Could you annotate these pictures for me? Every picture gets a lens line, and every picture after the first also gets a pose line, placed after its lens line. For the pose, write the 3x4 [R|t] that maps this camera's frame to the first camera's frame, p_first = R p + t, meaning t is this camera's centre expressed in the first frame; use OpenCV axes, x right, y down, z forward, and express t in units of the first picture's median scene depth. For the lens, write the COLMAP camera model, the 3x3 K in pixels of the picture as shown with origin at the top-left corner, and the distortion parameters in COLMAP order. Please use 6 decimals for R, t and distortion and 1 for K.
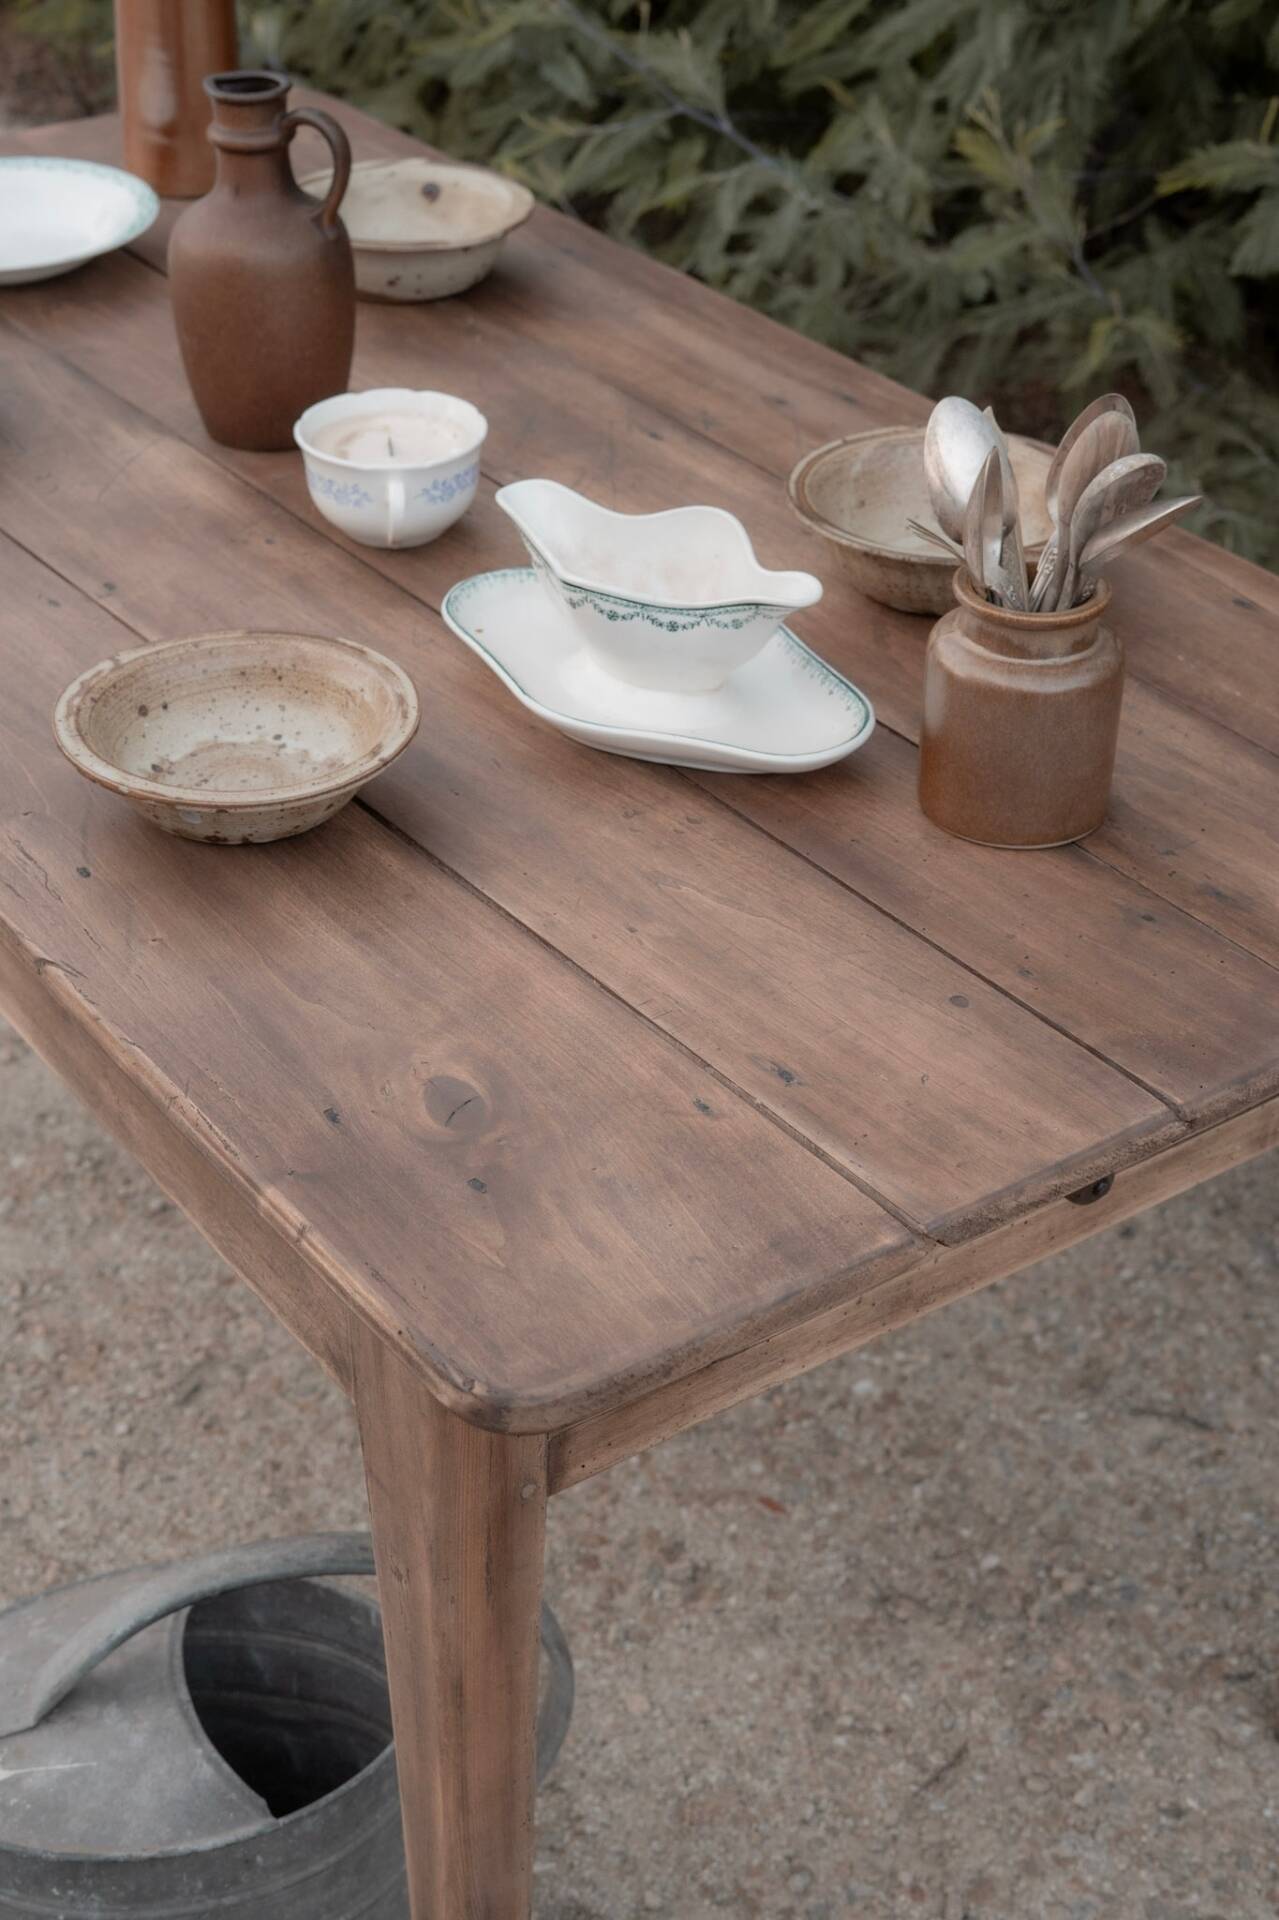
lens RADIAL K [[2893.0, 0, 639.5], [0, 2893.0, 960.0], [0, 0, 1]] dist [-0.037320, 0.042767]
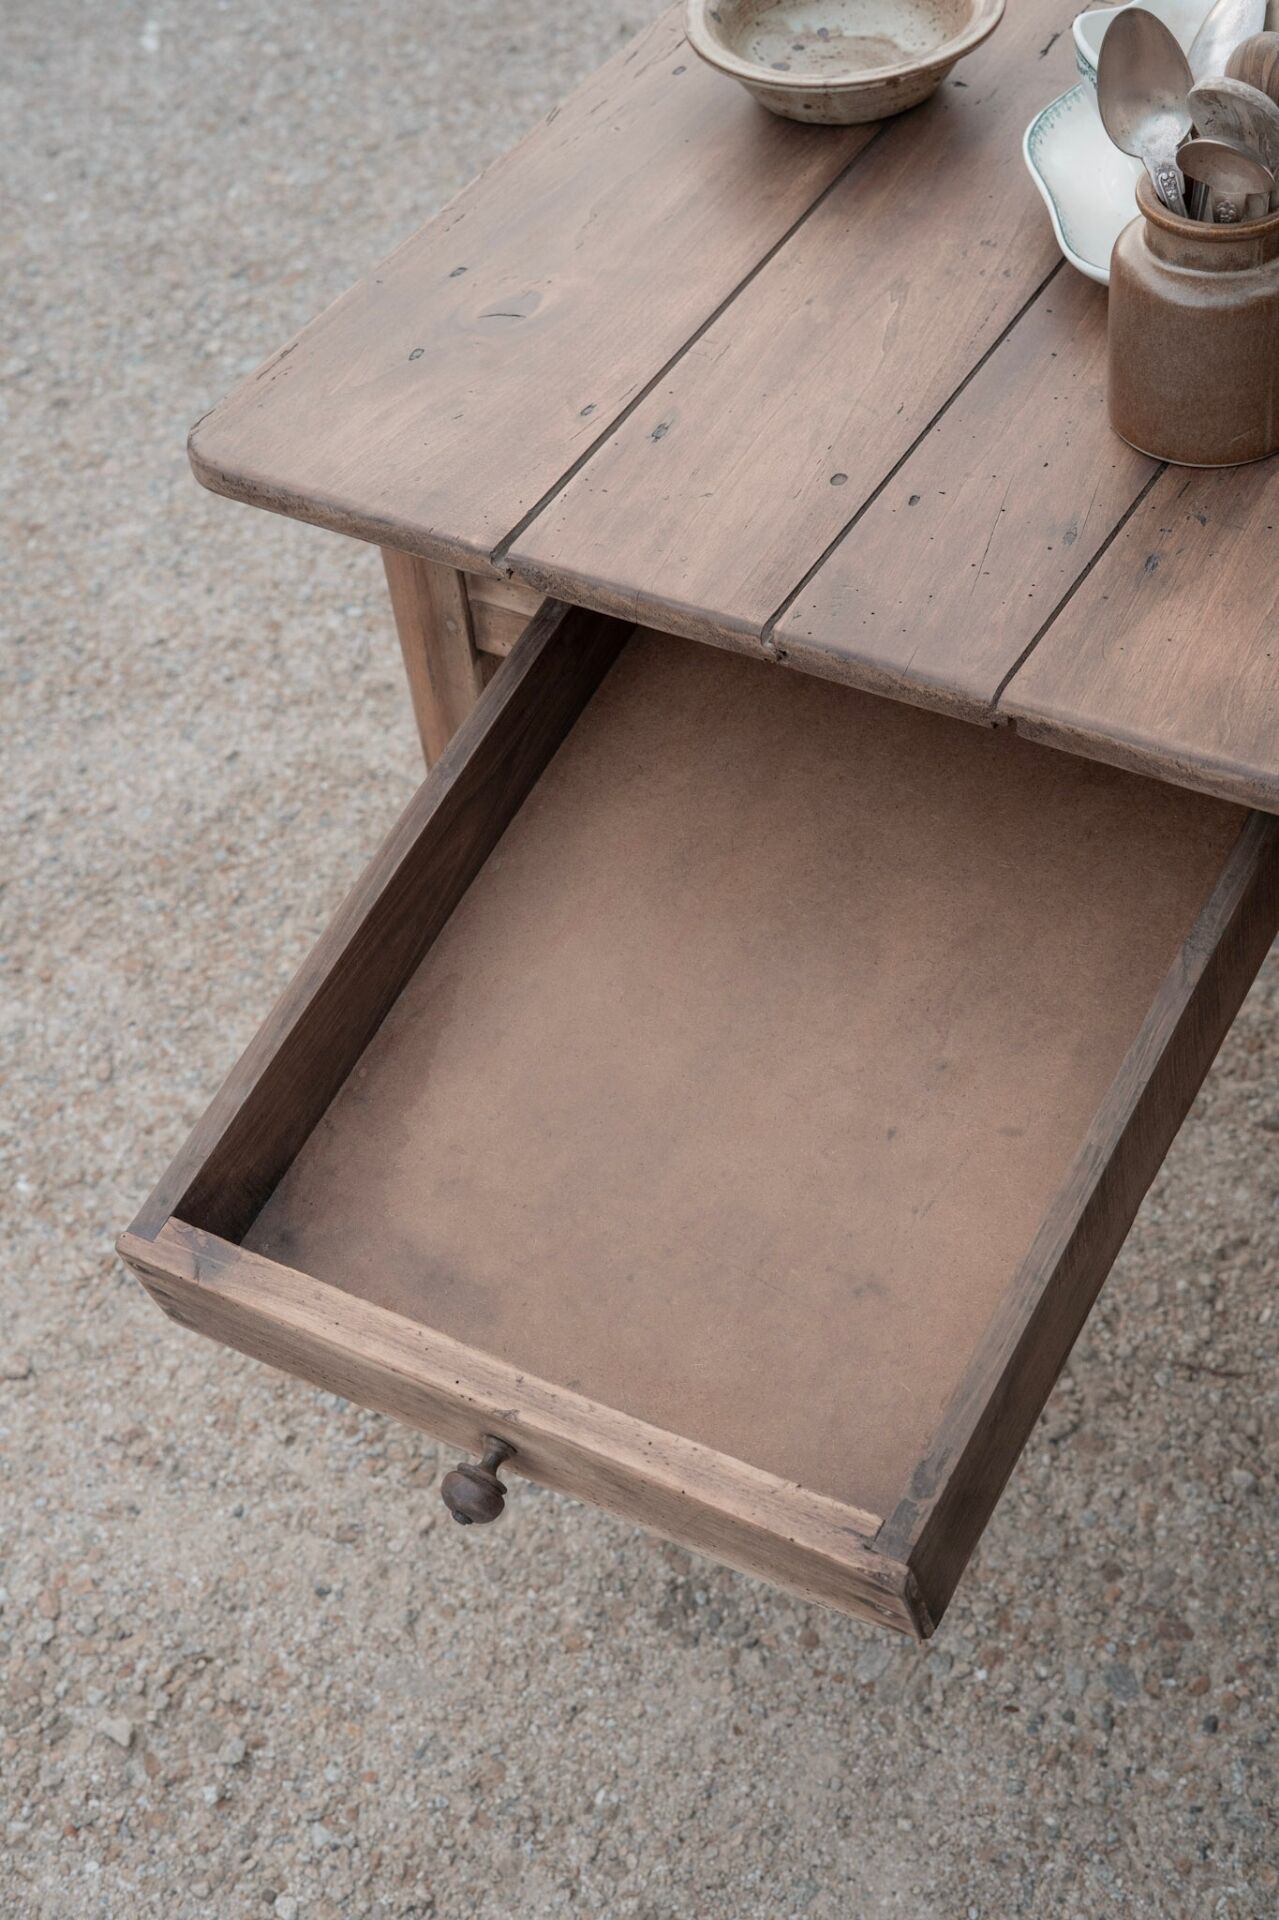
lens RADIAL K [[2893.0, 0, 639.5], [0, 2893.0, 960.0], [0, 0, 1]] dist [-0.037320, 0.042767]
pose [[0.398808, 0.609082, -0.685545, 0.734549], [-0.424521, 0.785262, 0.450717, -0.235765], [0.812856, 0.111279, 0.571736, 0.285666]]
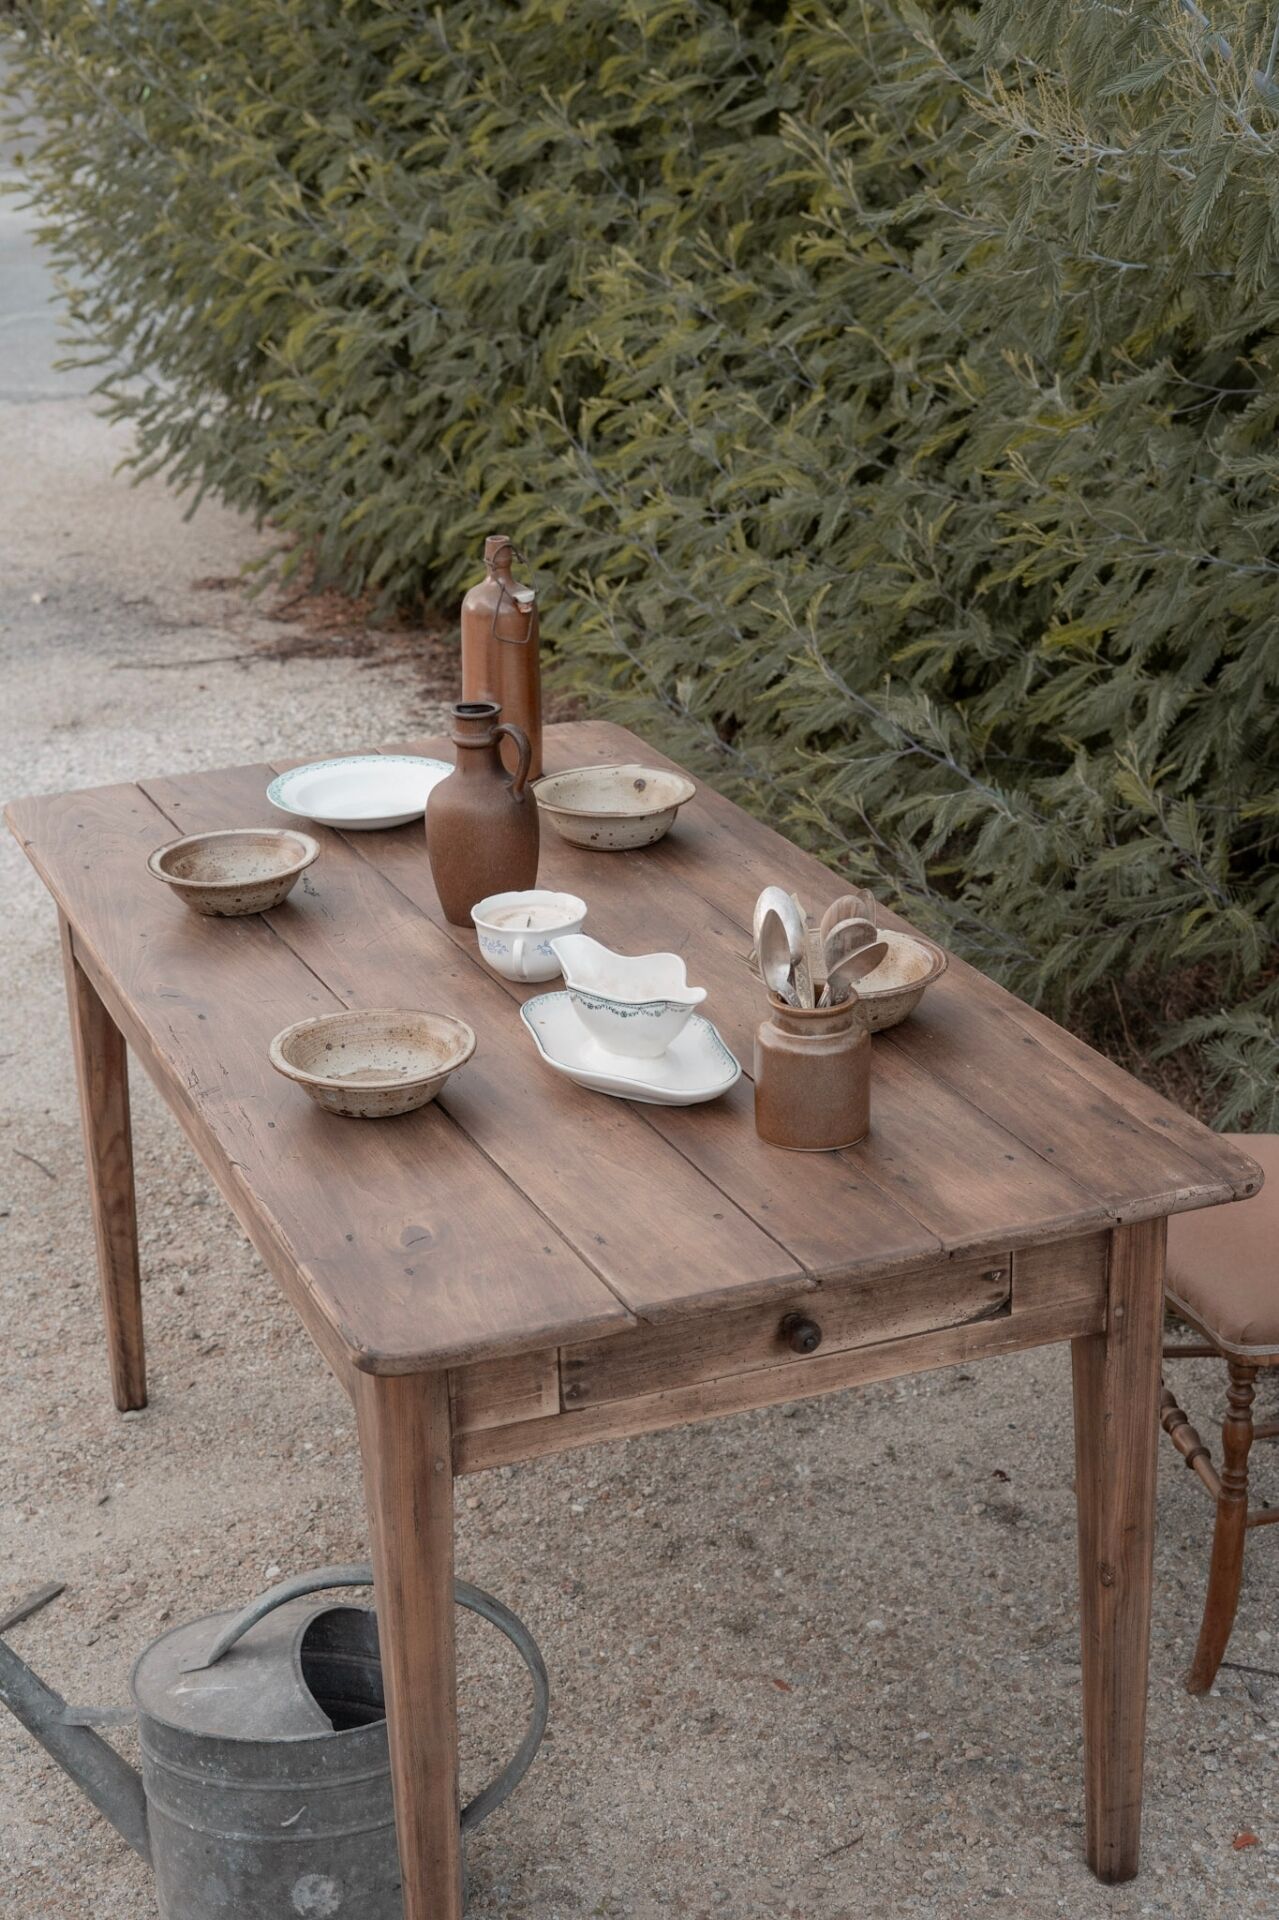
lens RADIAL K [[2848.8, 0, 639.5], [0, 2848.8, 960.0], [0, 0, 1]] dist [-0.018339, -0.024367]
pose [[0.971653, 0.051057, -0.230834, 0.362613], [-0.100862, 0.972607, -0.209434, 0.182882], [0.213818, 0.226780, 0.950186, -0.541127]]
